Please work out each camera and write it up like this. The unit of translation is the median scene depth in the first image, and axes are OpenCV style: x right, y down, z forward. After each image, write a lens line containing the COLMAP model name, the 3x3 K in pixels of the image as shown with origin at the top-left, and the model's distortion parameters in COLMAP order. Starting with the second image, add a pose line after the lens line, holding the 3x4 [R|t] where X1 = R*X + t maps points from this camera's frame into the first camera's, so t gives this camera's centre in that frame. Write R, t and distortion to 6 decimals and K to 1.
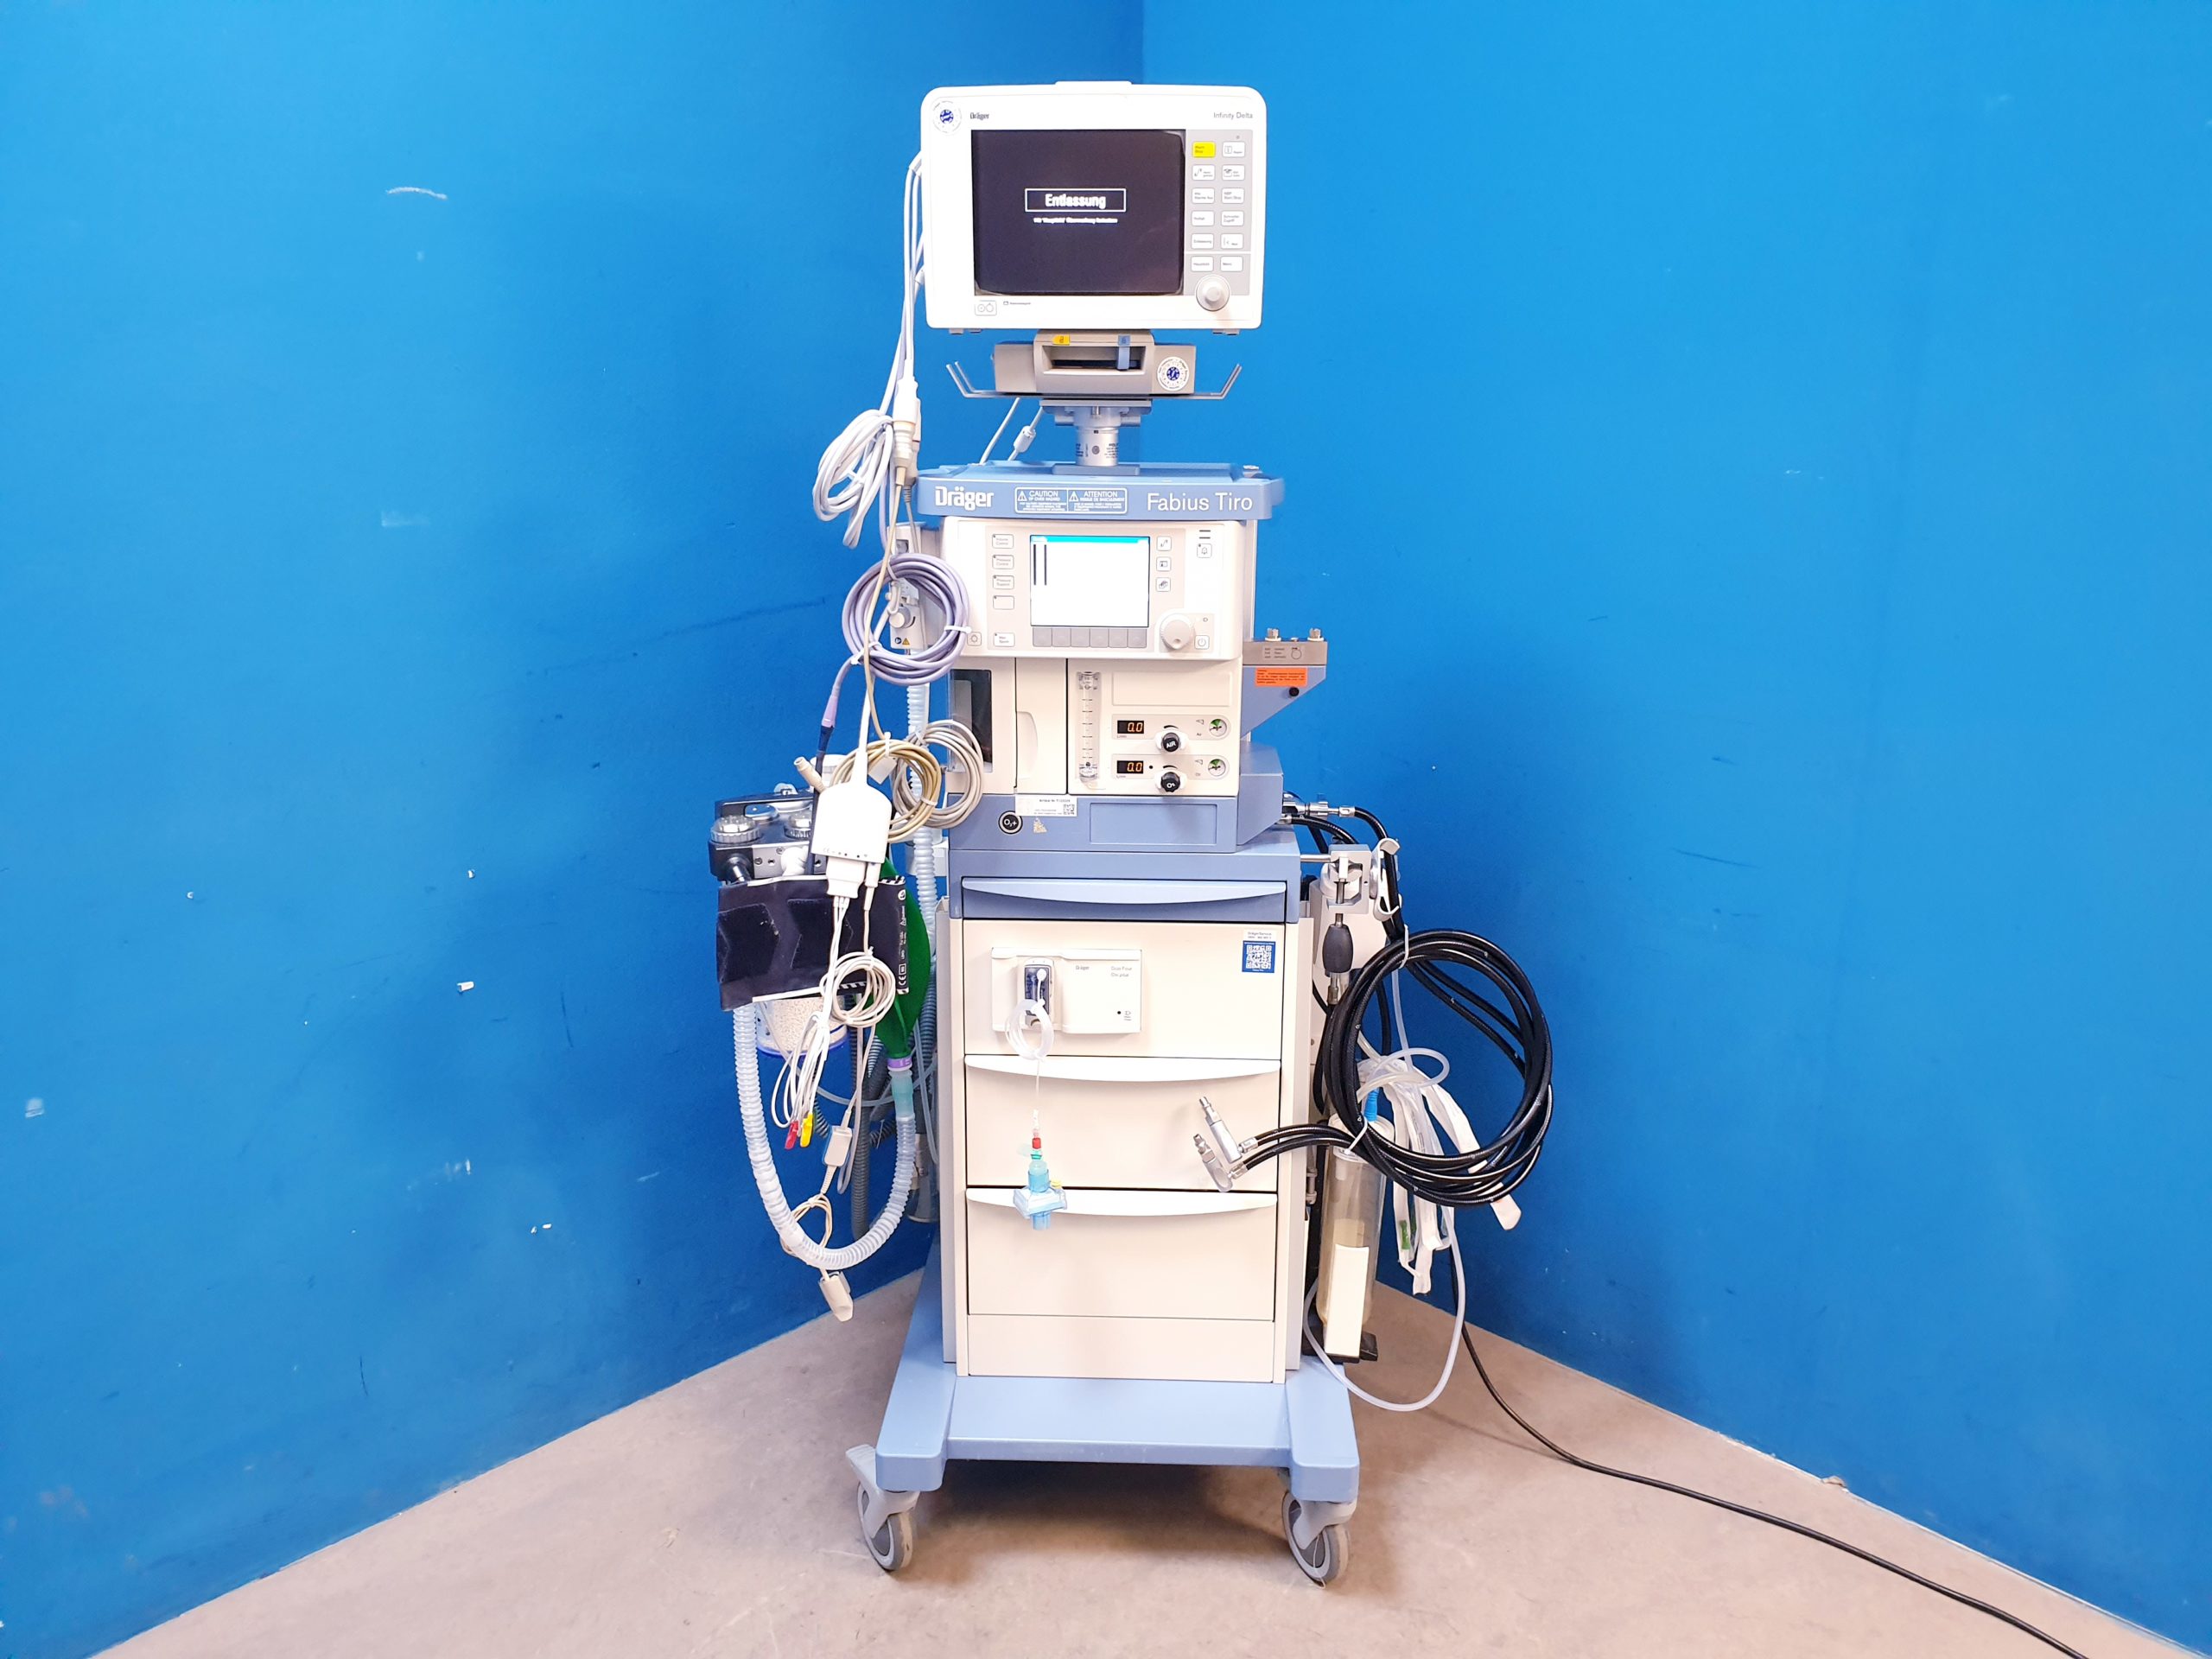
lens RADIAL K [[1736.6, 0, 1117.9], [0, 1736.6, 863.1], [0, 0, 1]] dist [0.014822, -0.008423]
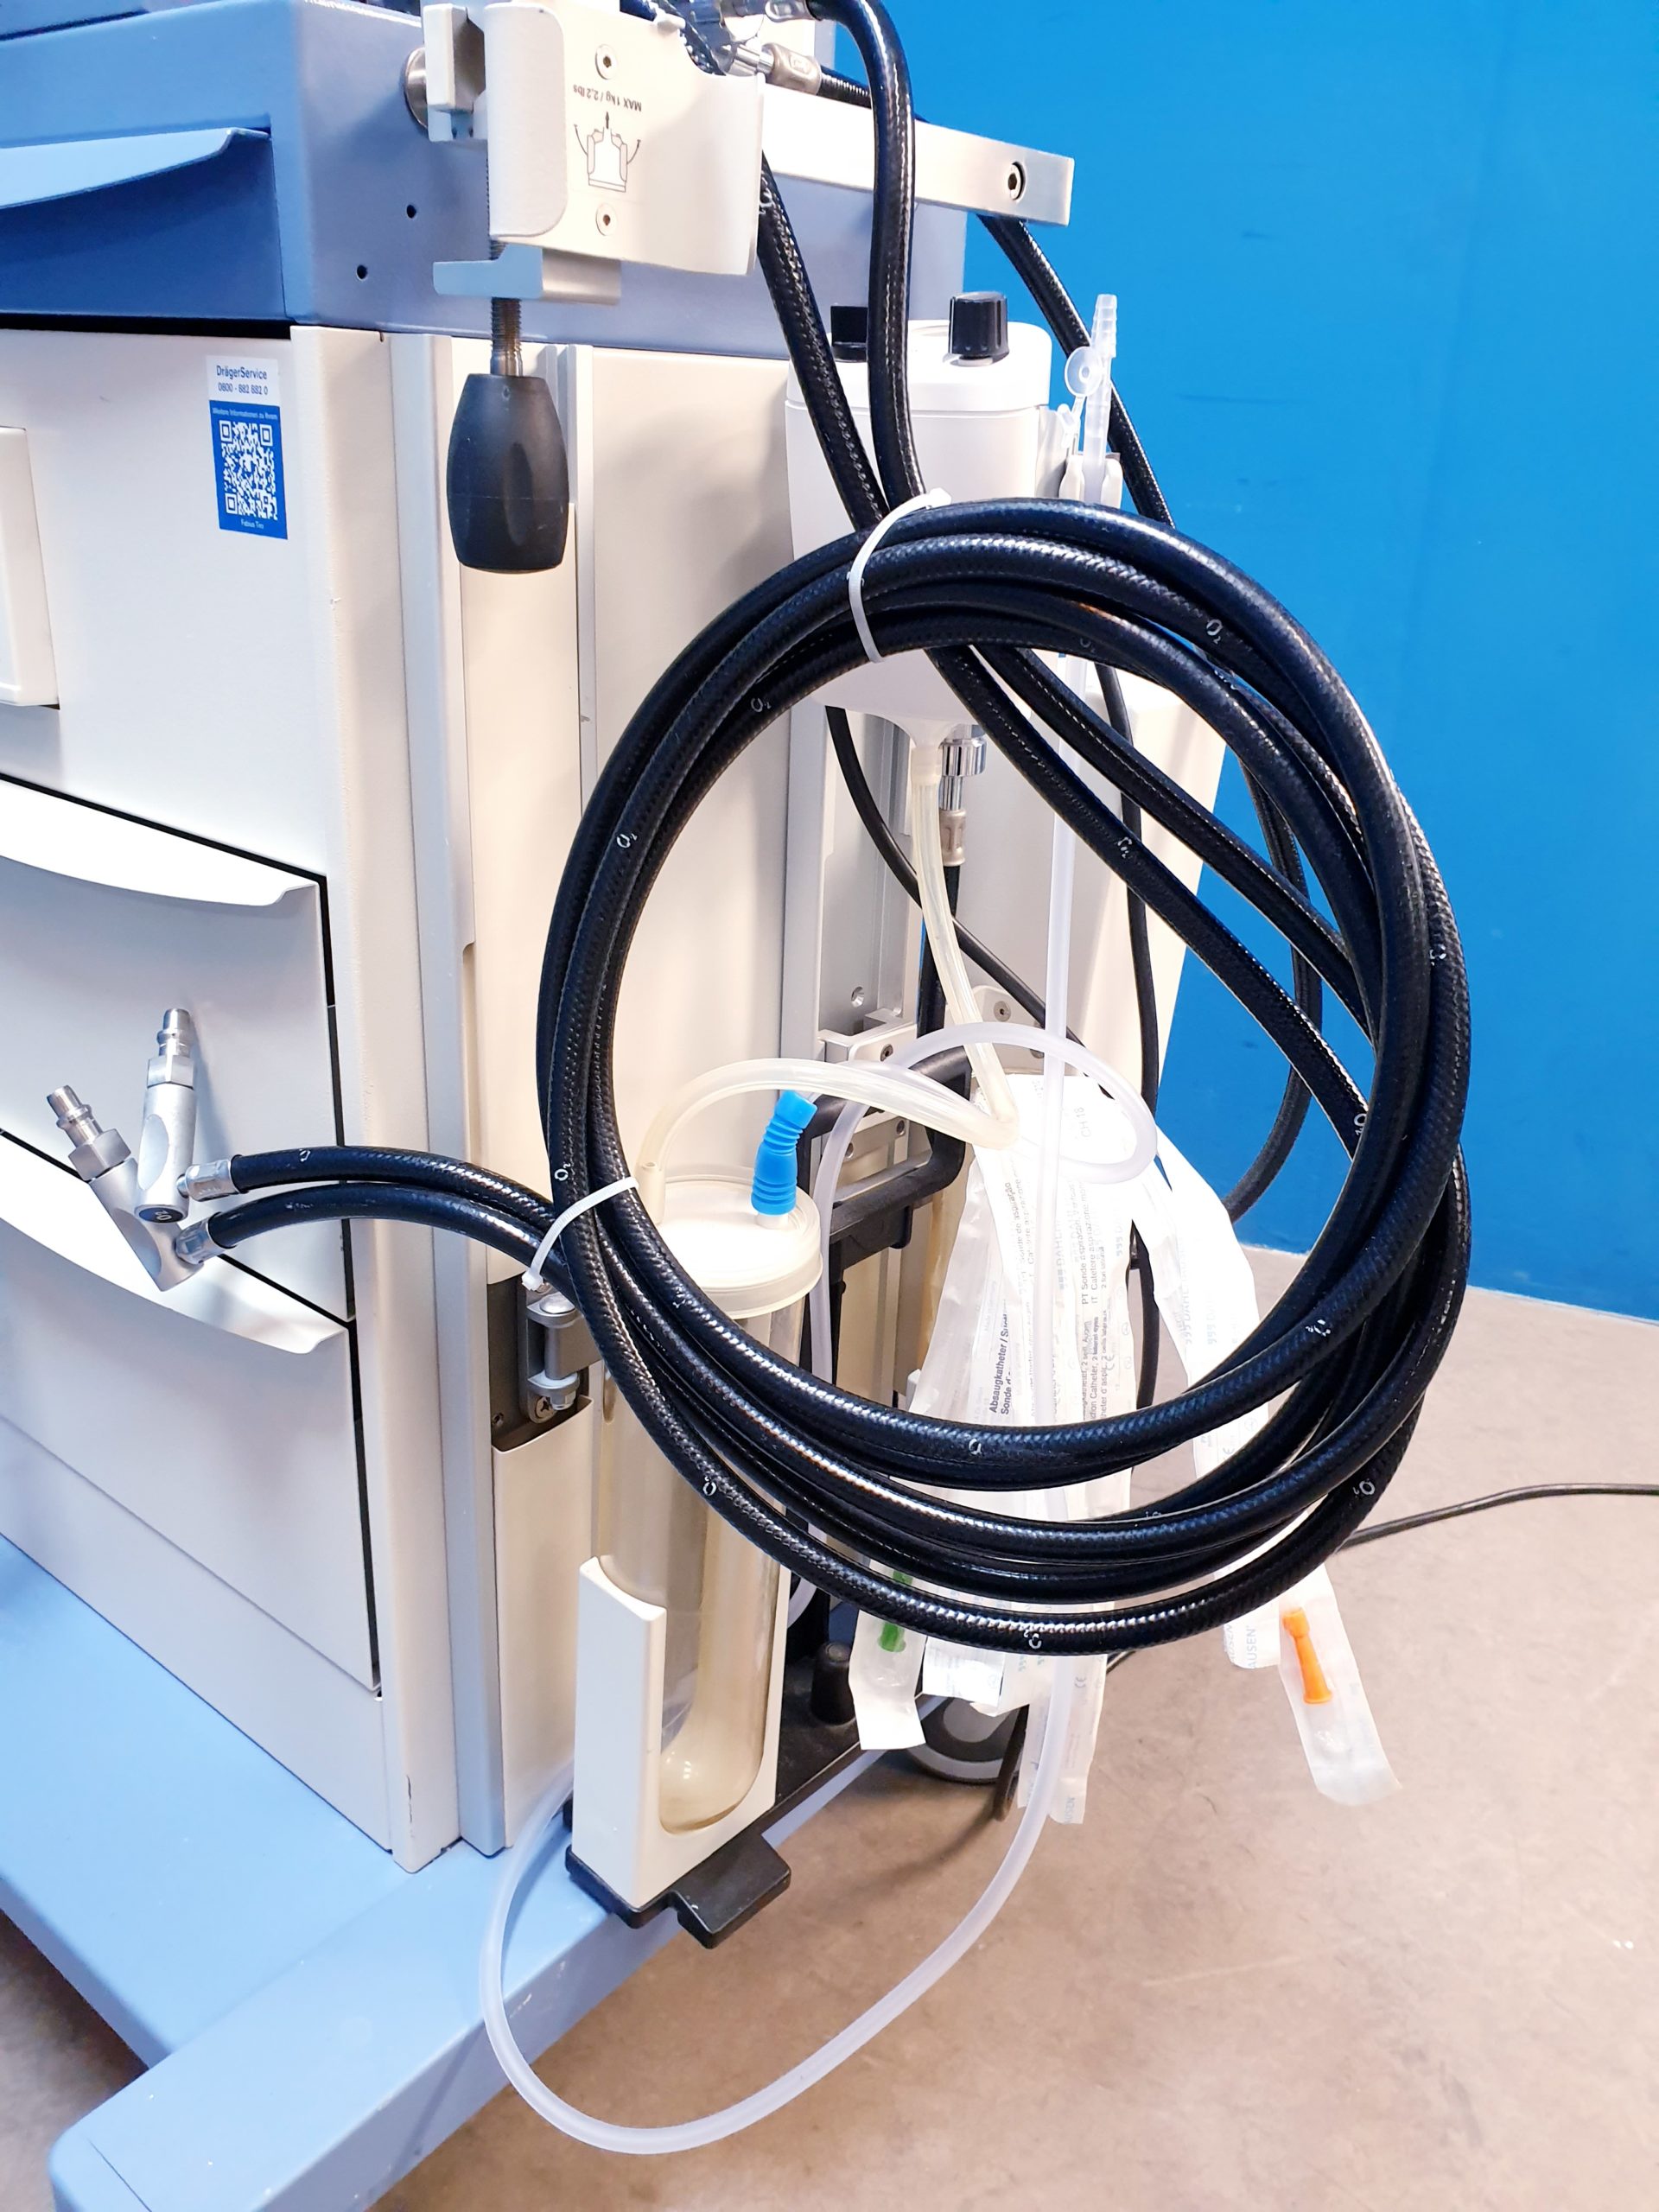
lens RADIAL K [[1736.6, 0, 851.8], [0, 1736.6, 1091.8], [0, 0, 1]] dist [0.014822, -0.008423]
pose [[0.785513, 0.249544, -0.566302, 0.343041], [-0.216871, 0.968065, 0.125762, 0.095899], [0.579601, 0.024027, 0.814546, 0.853579]]
